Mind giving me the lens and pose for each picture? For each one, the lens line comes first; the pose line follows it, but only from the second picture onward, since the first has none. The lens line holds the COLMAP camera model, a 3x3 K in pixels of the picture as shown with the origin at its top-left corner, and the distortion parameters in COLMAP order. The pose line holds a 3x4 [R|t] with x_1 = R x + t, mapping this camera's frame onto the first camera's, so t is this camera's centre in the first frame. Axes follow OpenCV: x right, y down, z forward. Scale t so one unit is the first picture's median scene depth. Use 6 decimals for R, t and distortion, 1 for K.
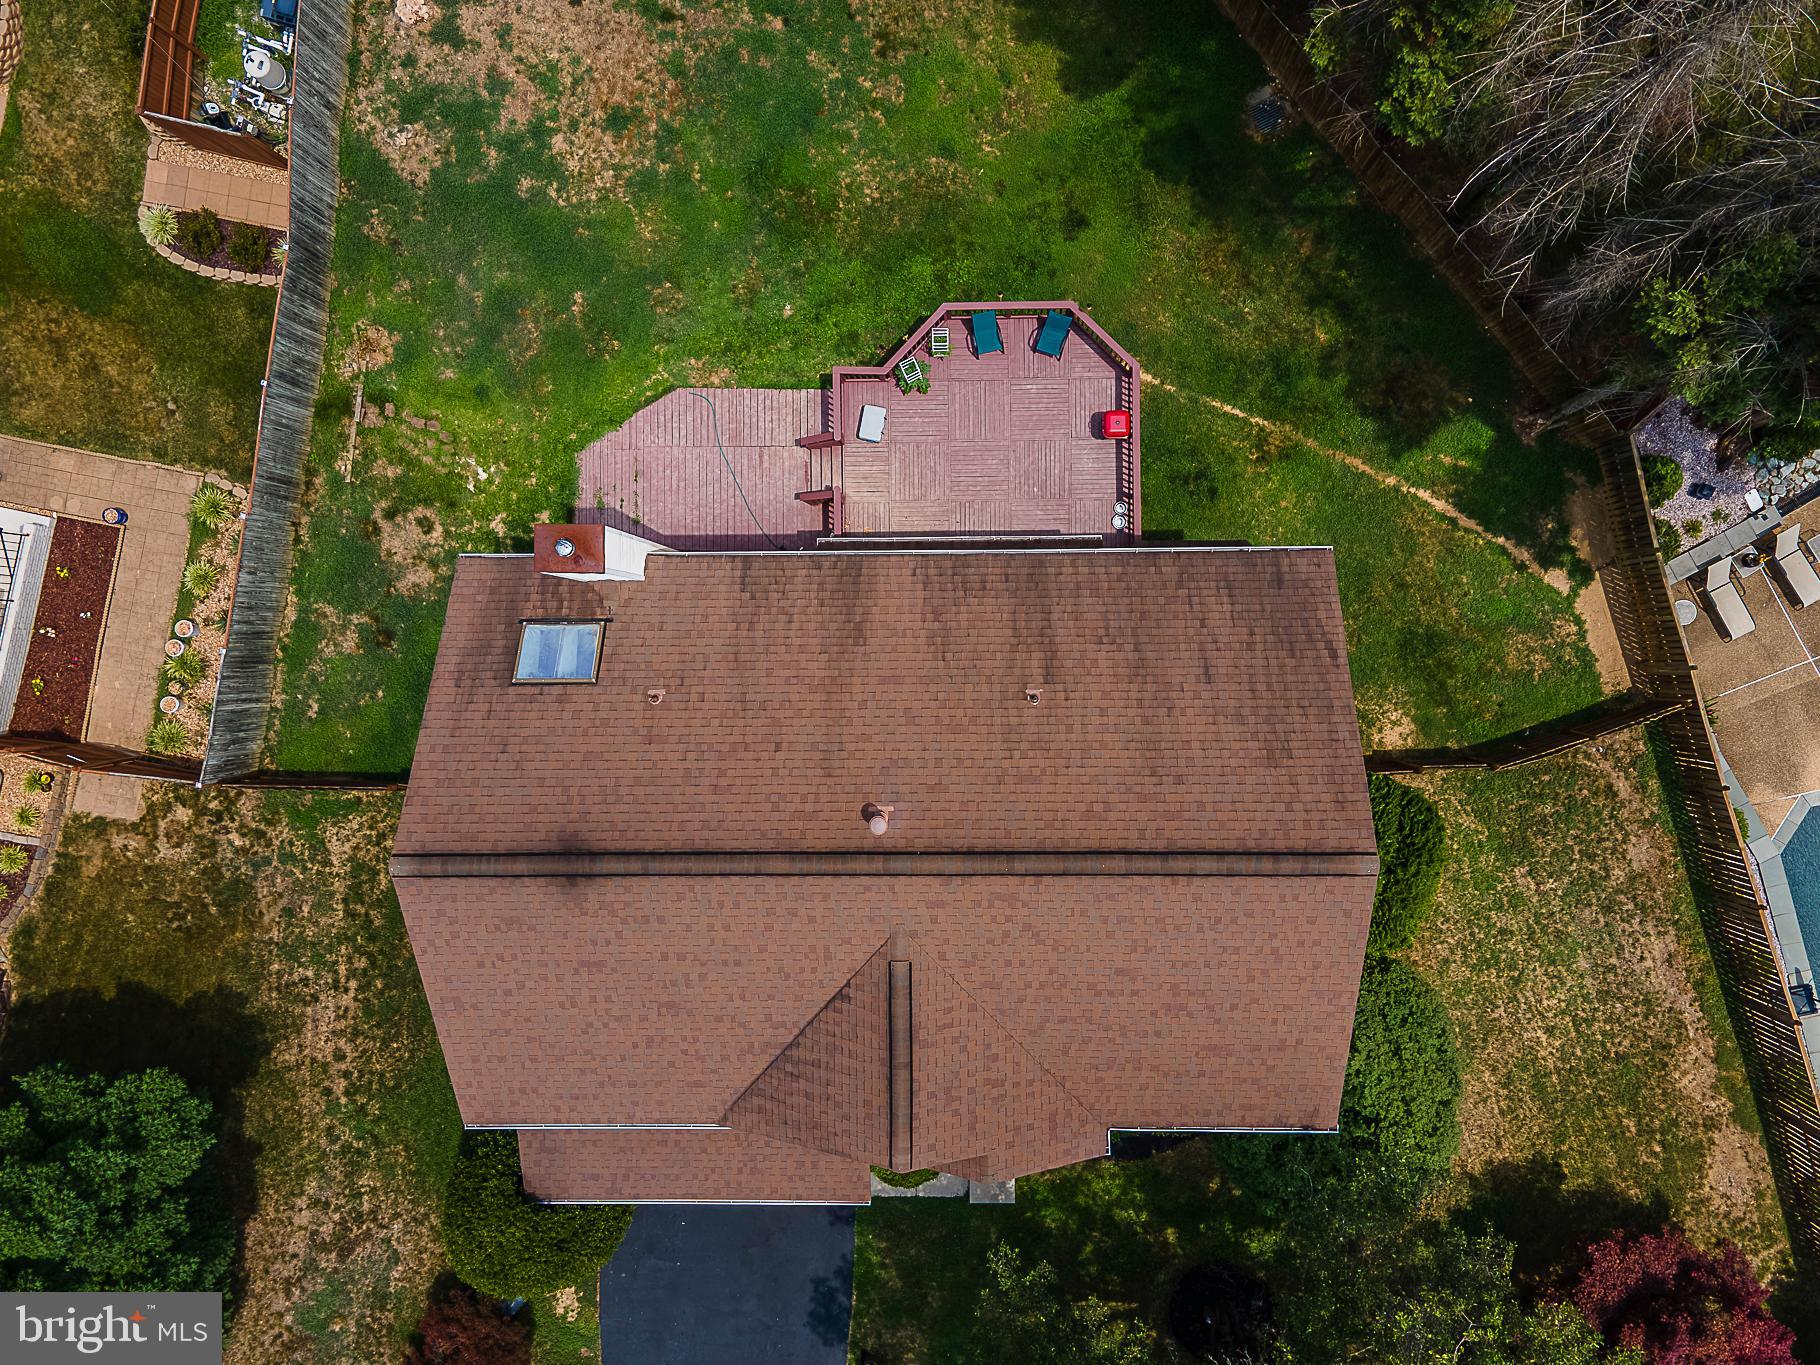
lens RADIAL K [[1319.4, 0, 921.9], [0, 1319.4, 687.8], [0, 0, 1]] dist [0.027446, 0.007011]
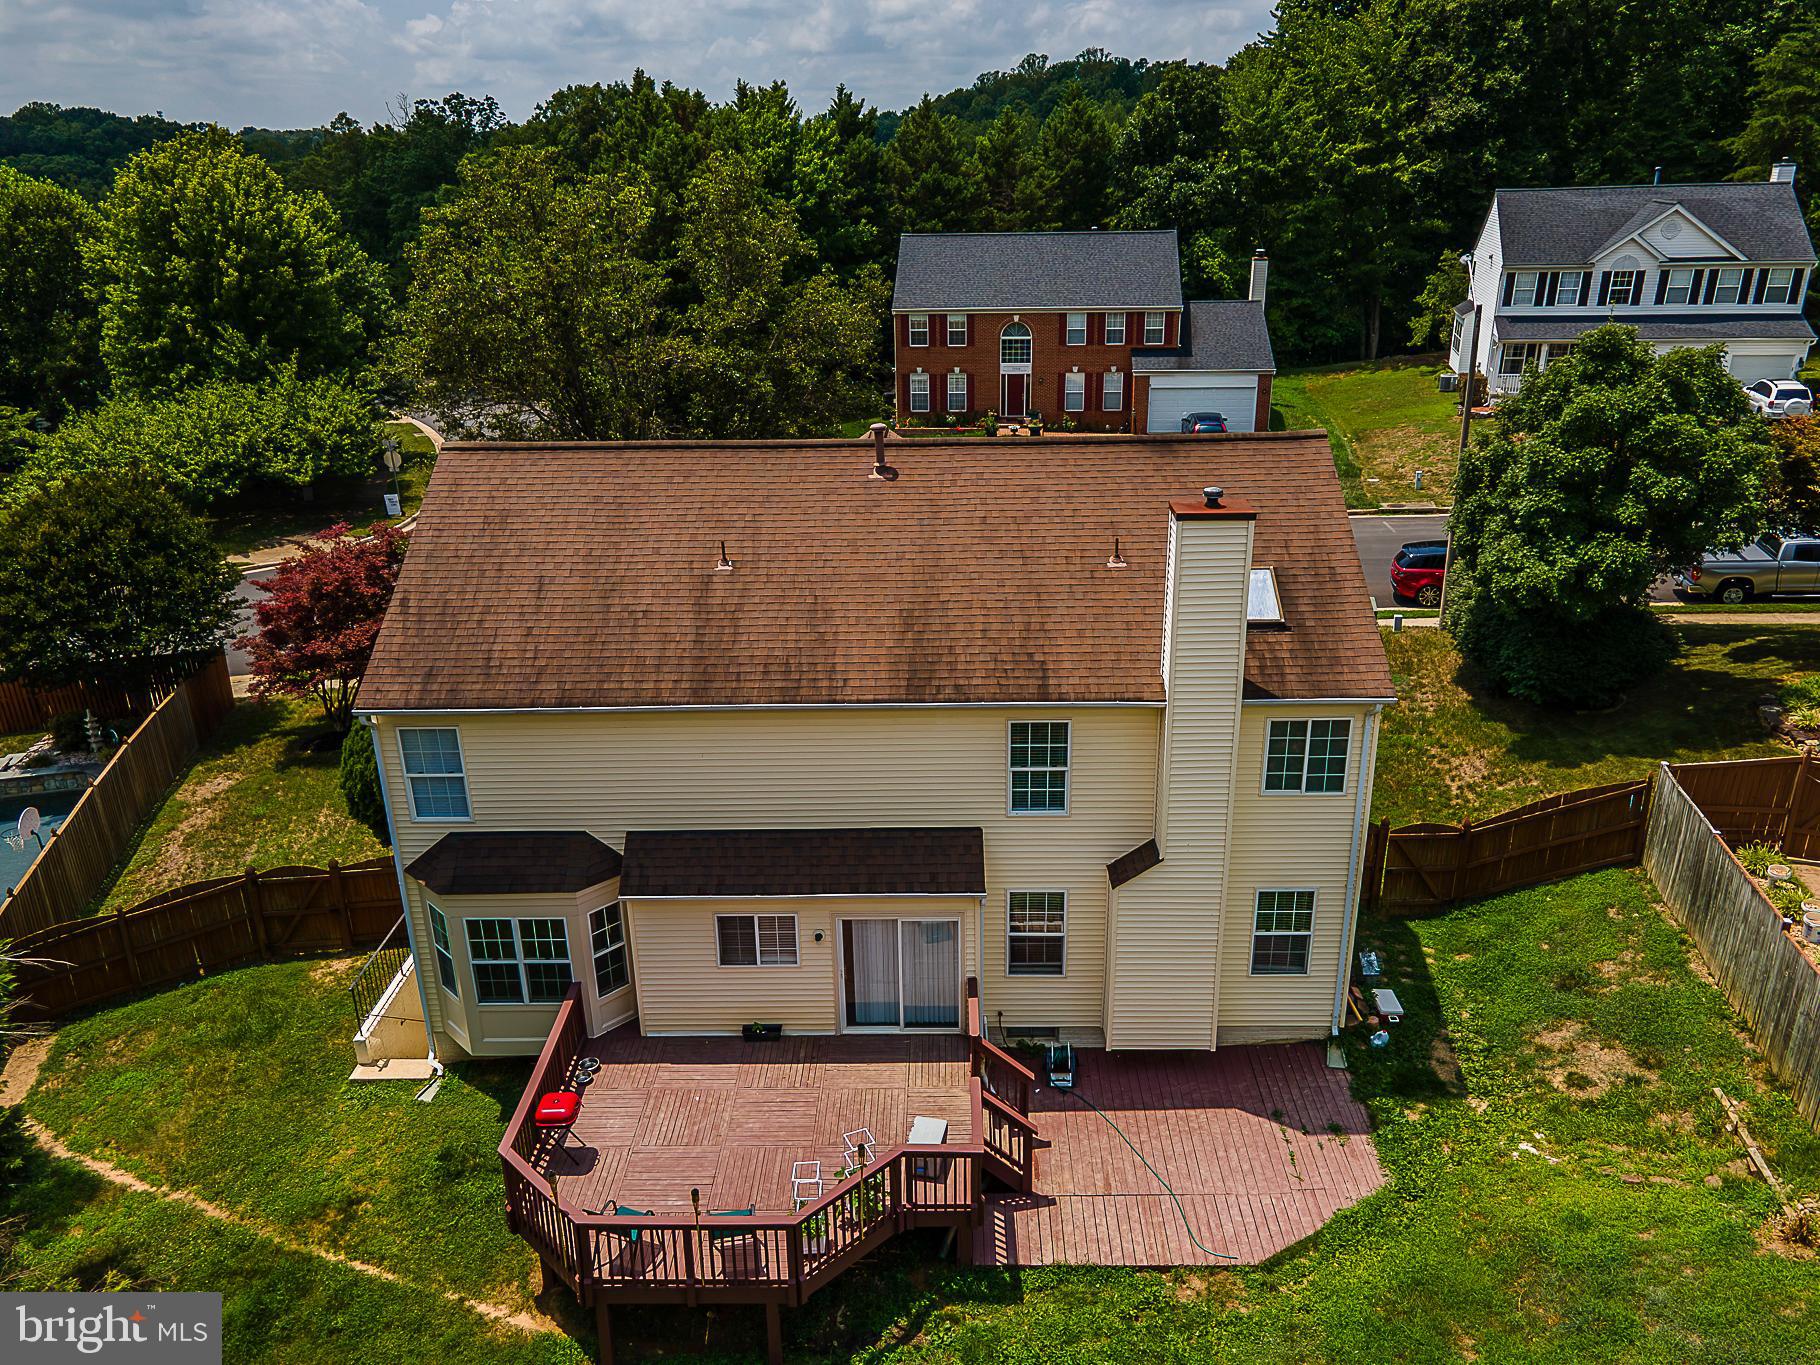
lens RADIAL K [[1319.4, 0, 921.9], [0, 1319.4, 687.8], [0, 0, 1]] dist [0.027446, 0.007011]
pose [[-0.998385, 0.048033, 0.030334, -0.063240], [0.007593, -0.416339, 0.909178, -0.676050], [0.056299, 0.907940, 0.415302, 0.506250]]
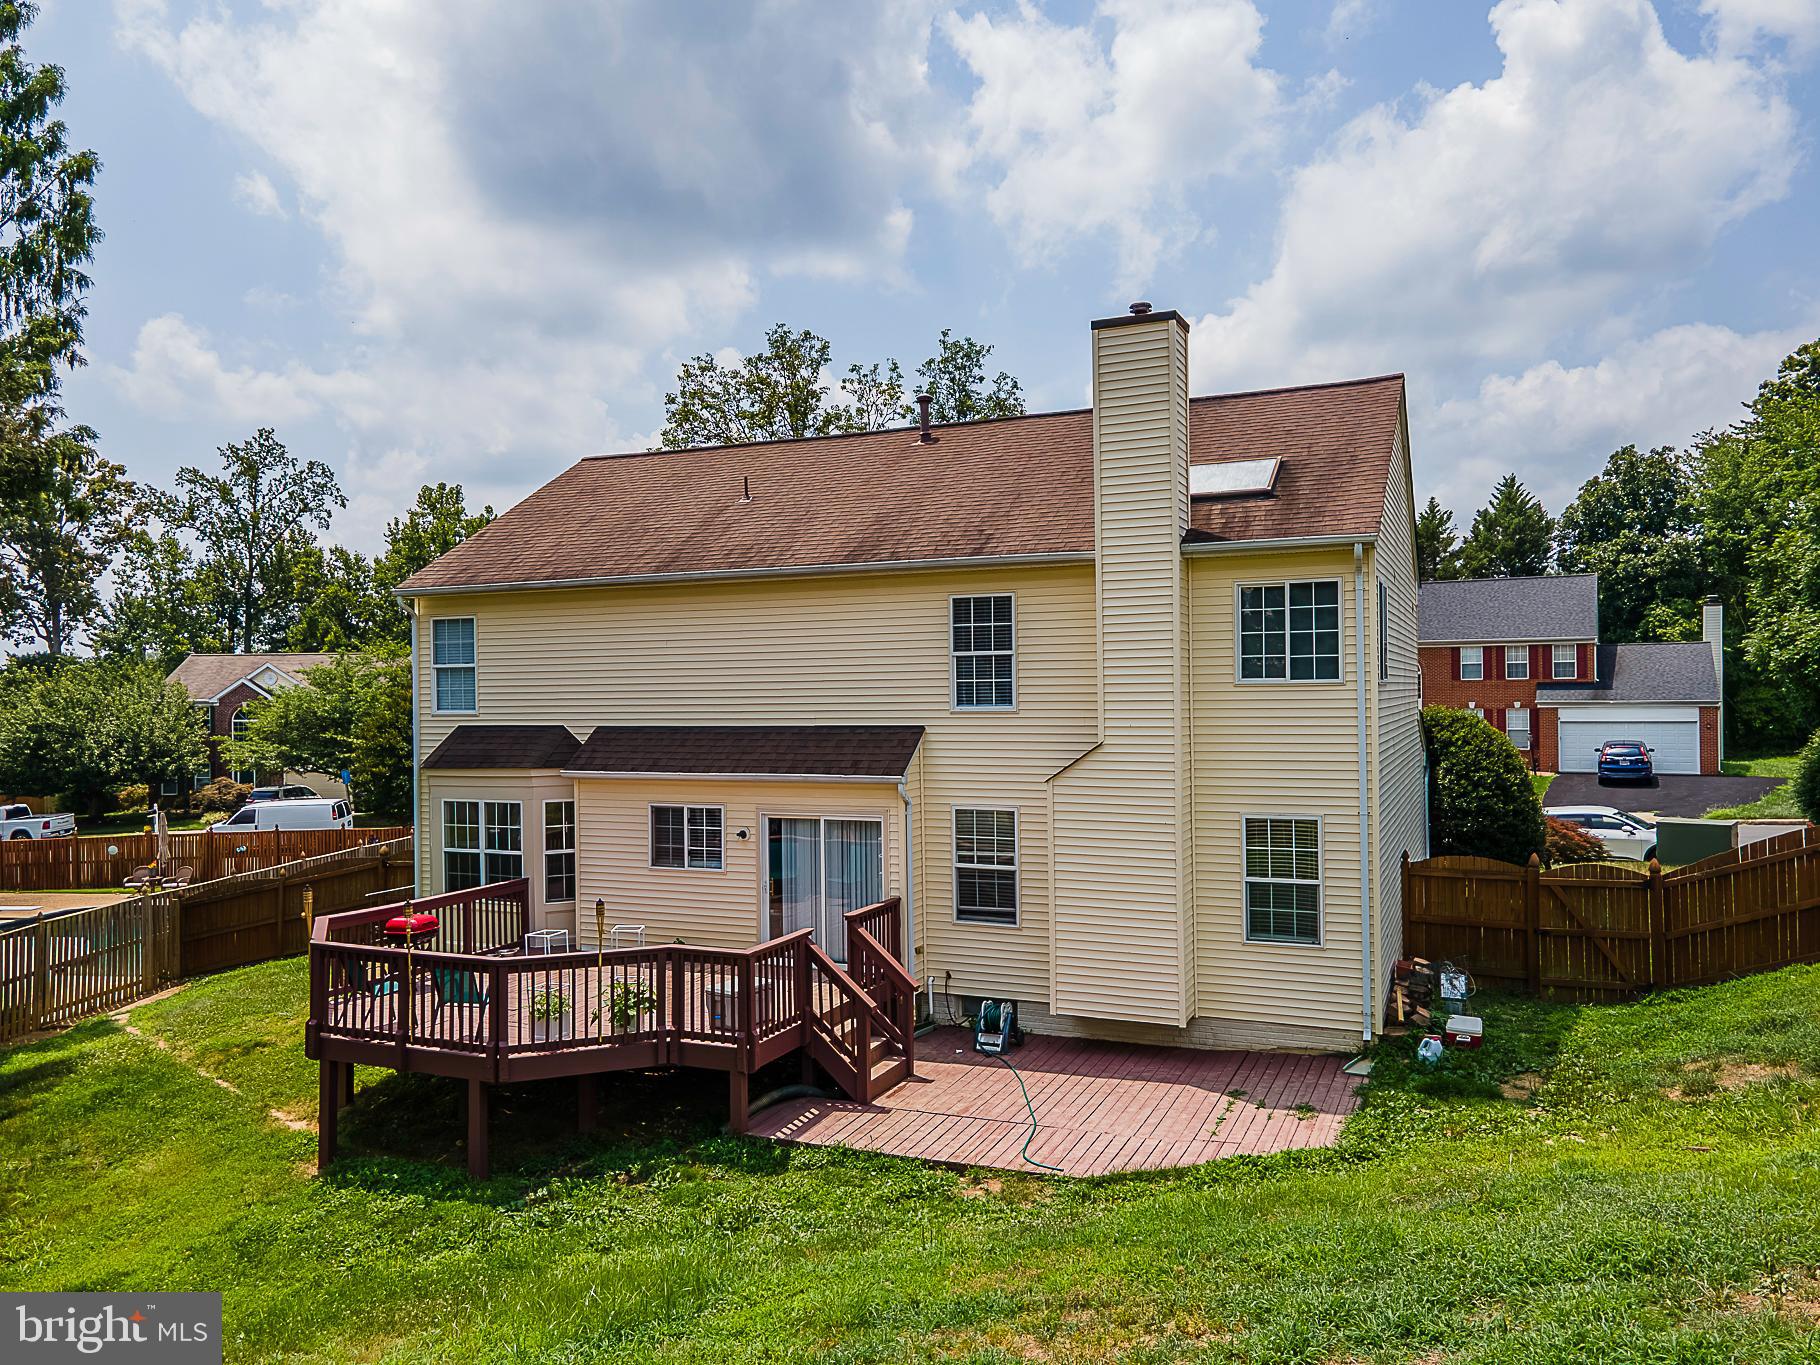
lens RADIAL K [[1293.1, 0, 910.0], [0, 1293.1, 682.5], [0, 0, 1]] dist [0.046643, 0.002039]
pose [[-0.918043, 0.049813, 0.393339, -0.310370], [0.390165, -0.062876, 0.918596, -0.636184], [0.070489, 0.996777, 0.038288, 0.826240]]
